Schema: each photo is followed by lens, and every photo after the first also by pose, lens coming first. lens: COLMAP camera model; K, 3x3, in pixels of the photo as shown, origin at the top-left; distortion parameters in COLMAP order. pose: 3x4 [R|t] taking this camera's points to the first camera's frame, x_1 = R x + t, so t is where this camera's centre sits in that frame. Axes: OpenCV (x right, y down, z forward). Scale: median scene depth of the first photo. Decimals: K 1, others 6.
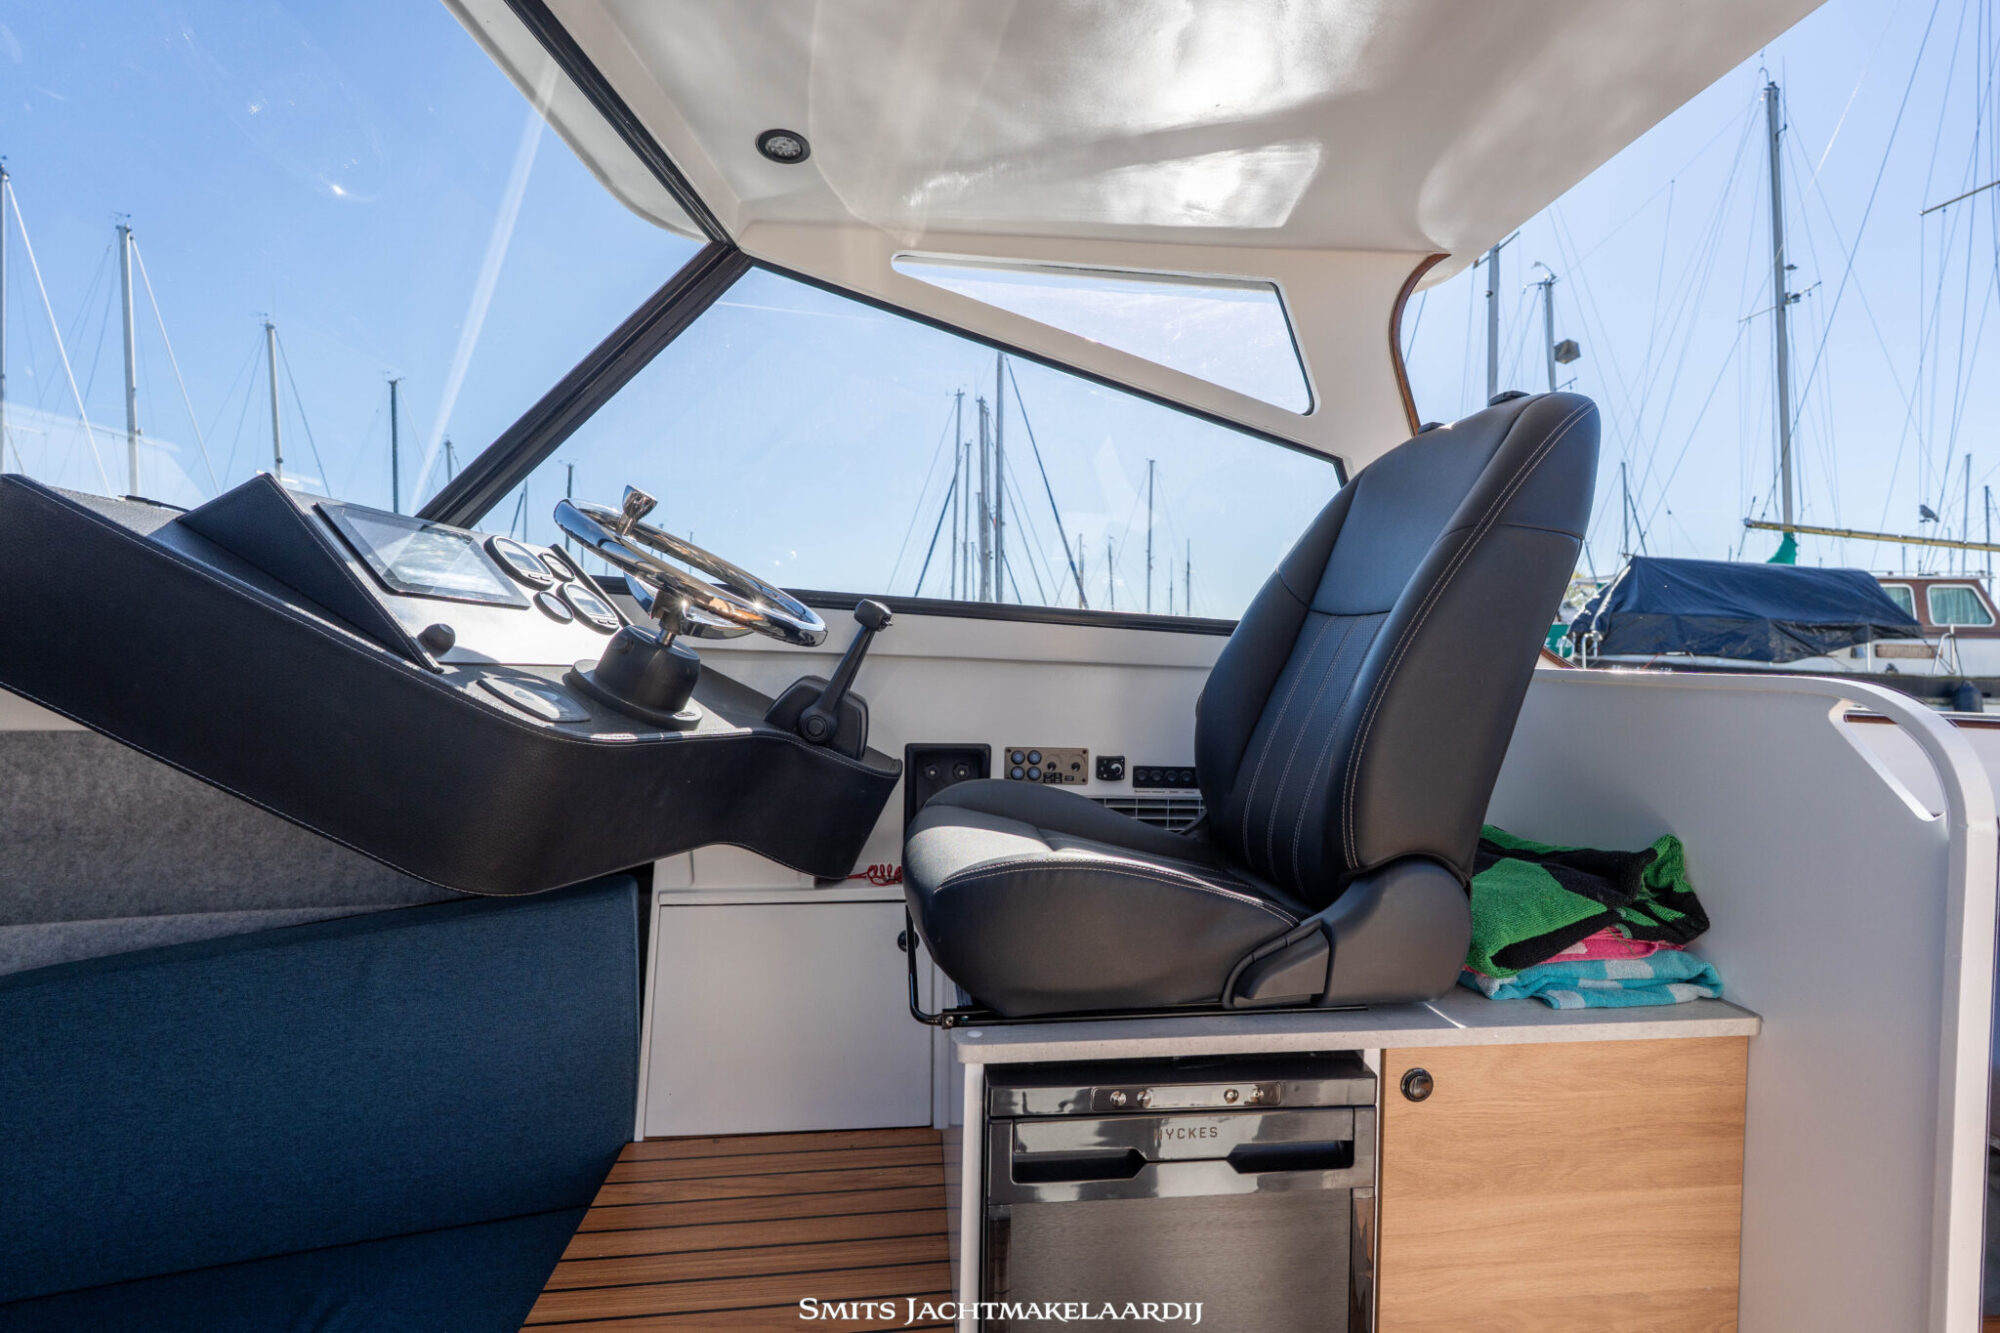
lens RADIAL K [[895.6, 0, 1000.0], [0, 895.6, 666.5], [0, 0, 1]] dist [-0.000225, 0.000068]
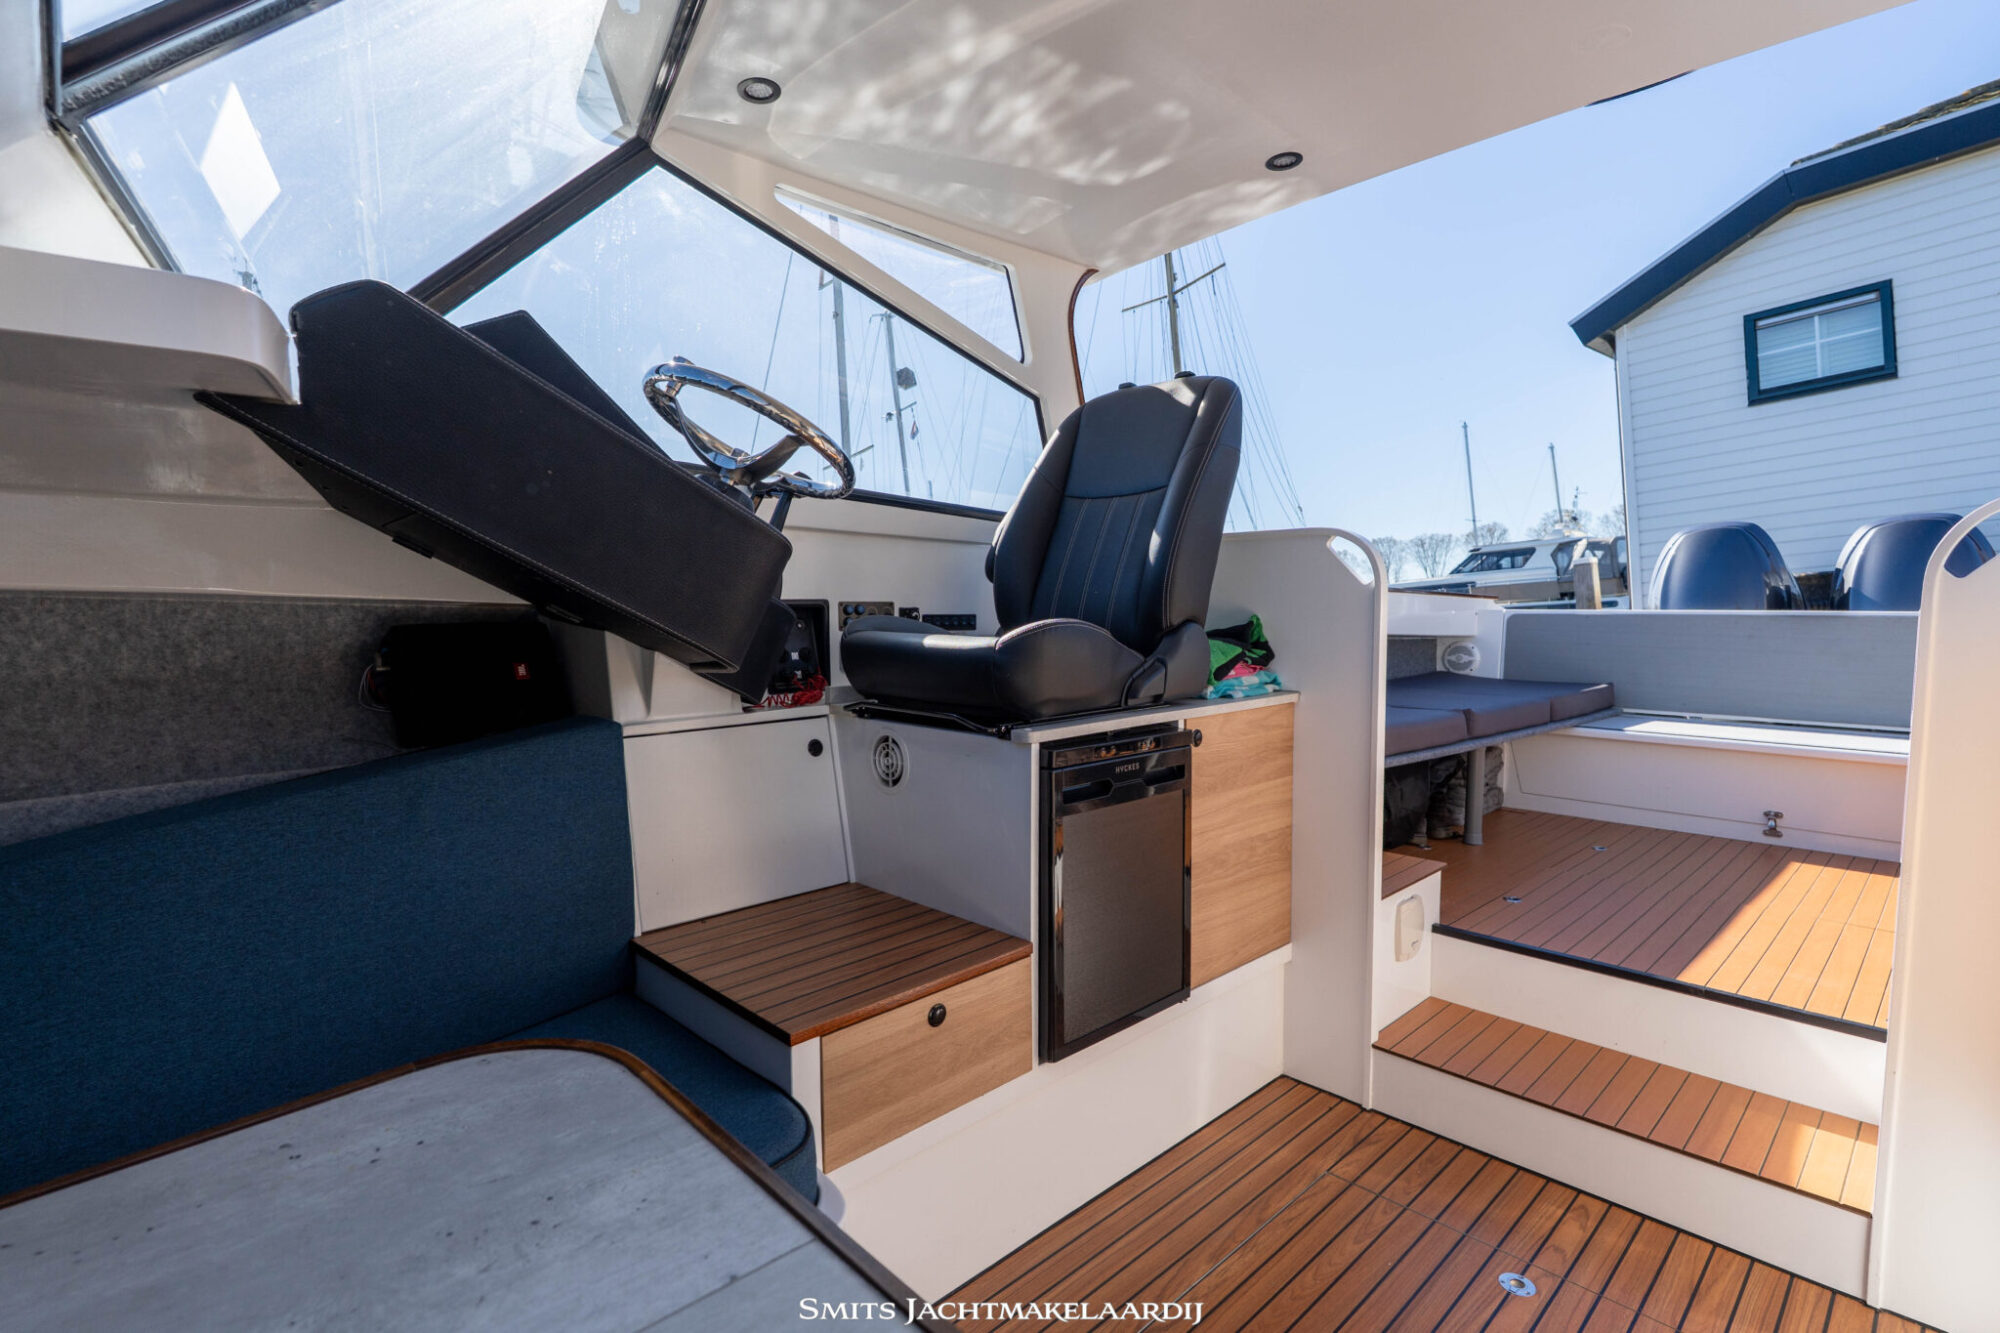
lens RADIAL K [[974.0, 0, 1001.1], [0, 974.0, 663.4], [0, 0, 1]] dist [-0.000500, 0.001182]
pose [[0.782704, -0.058584, 0.619631, -0.929783], [0.027962, 0.997865, 0.059025, 0.143019], [-0.621766, -0.028873, 0.782671, -0.293715]]
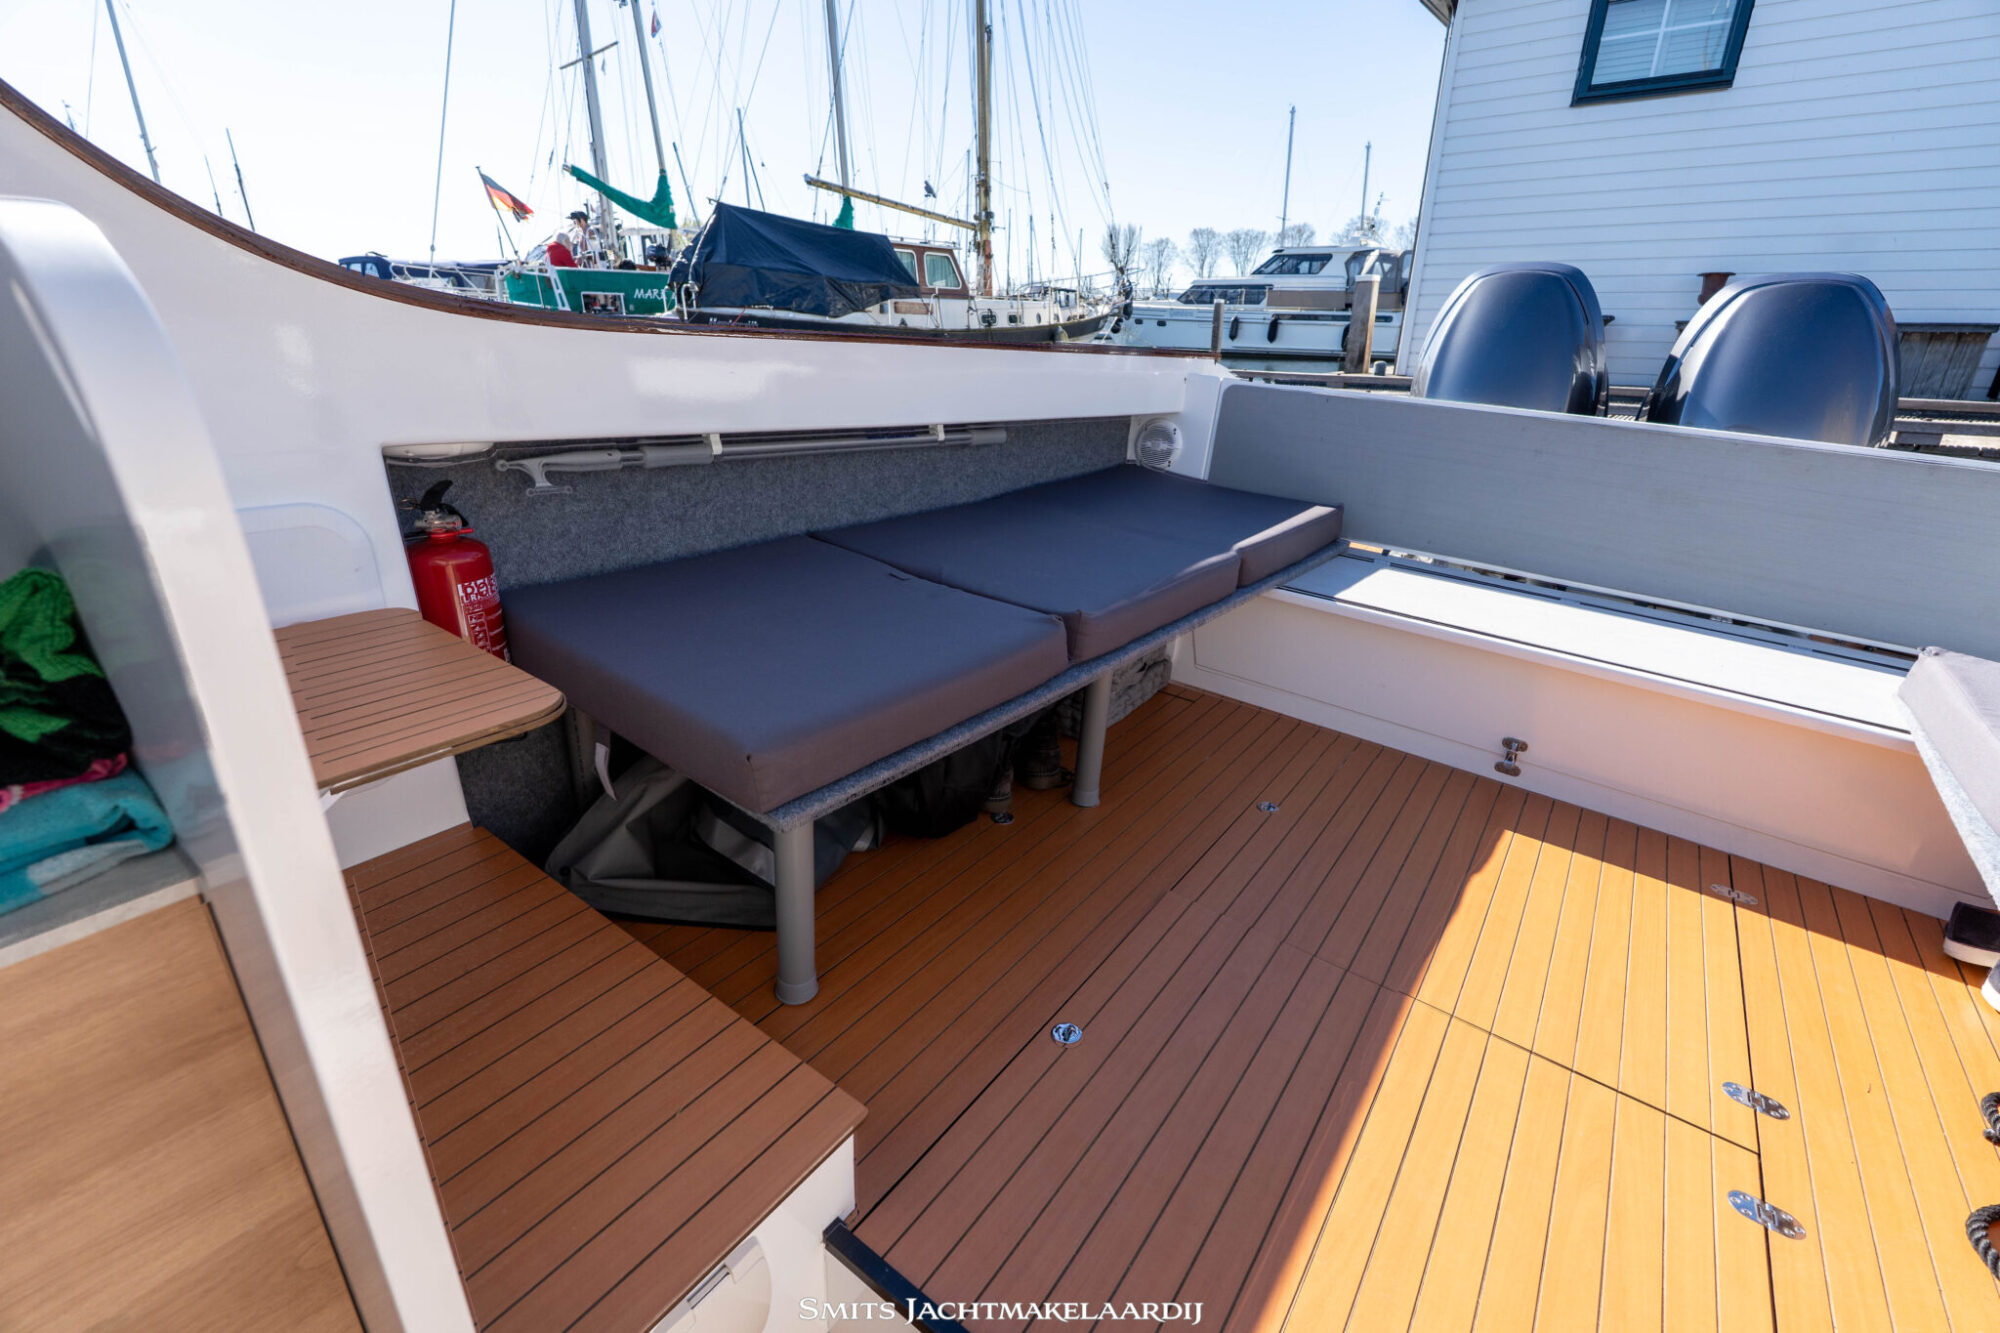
lens RADIAL K [[900.9, 0, 1027.5], [0, 900.9, 630.6], [0, 0, 1]] dist [0.010971, 0.000147]
pose [[0.646250, -0.245108, 0.722691, 0.703809], [-0.055787, 0.929307, 0.365069, 0.002317], [-0.761084, -0.276243, 0.586891, 0.264148]]
